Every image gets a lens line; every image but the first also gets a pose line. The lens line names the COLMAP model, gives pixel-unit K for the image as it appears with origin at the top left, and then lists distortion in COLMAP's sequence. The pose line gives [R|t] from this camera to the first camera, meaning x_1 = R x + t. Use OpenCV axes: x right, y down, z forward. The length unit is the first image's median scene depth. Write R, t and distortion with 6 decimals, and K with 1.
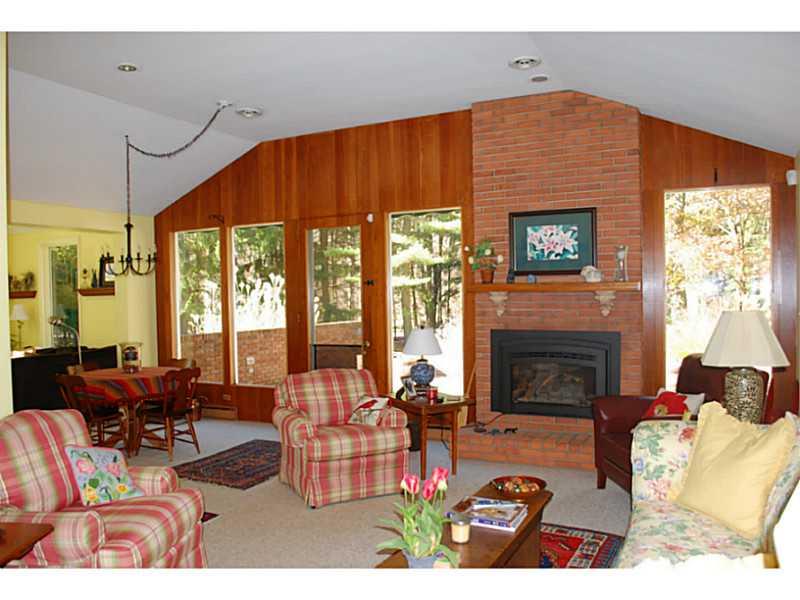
lens RADIAL K [[652.9, 0, 400.0], [0, 652.9, 300.0], [0, 0, 1]] dist [-0.066415, 0.006371]
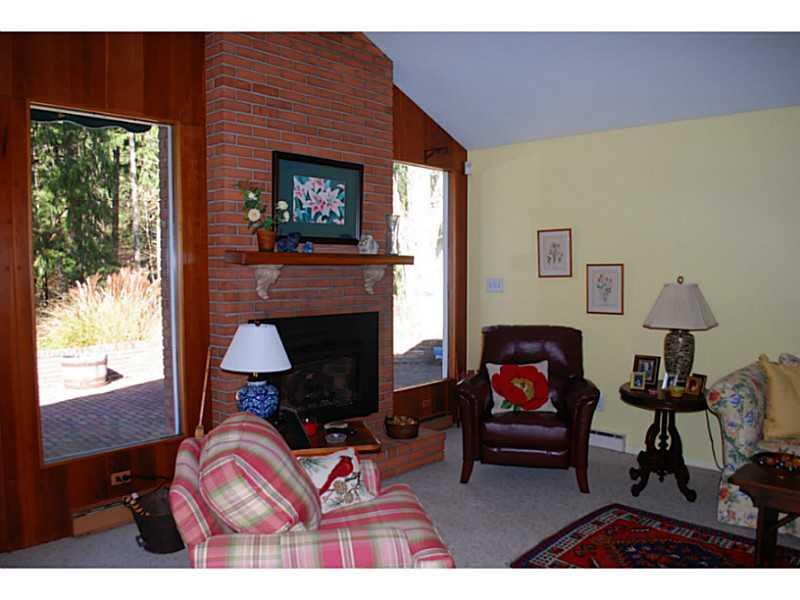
lens RADIAL K [[652.9, 0, 400.0], [0, 652.9, 300.0], [0, 0, 1]] dist [-0.066415, 0.006371]
pose [[0.264636, -0.041207, 0.963468, -0.487552], [0.004136, 0.999126, 0.041596, -0.003168], [-0.964339, -0.007023, 0.264575, 0.706290]]
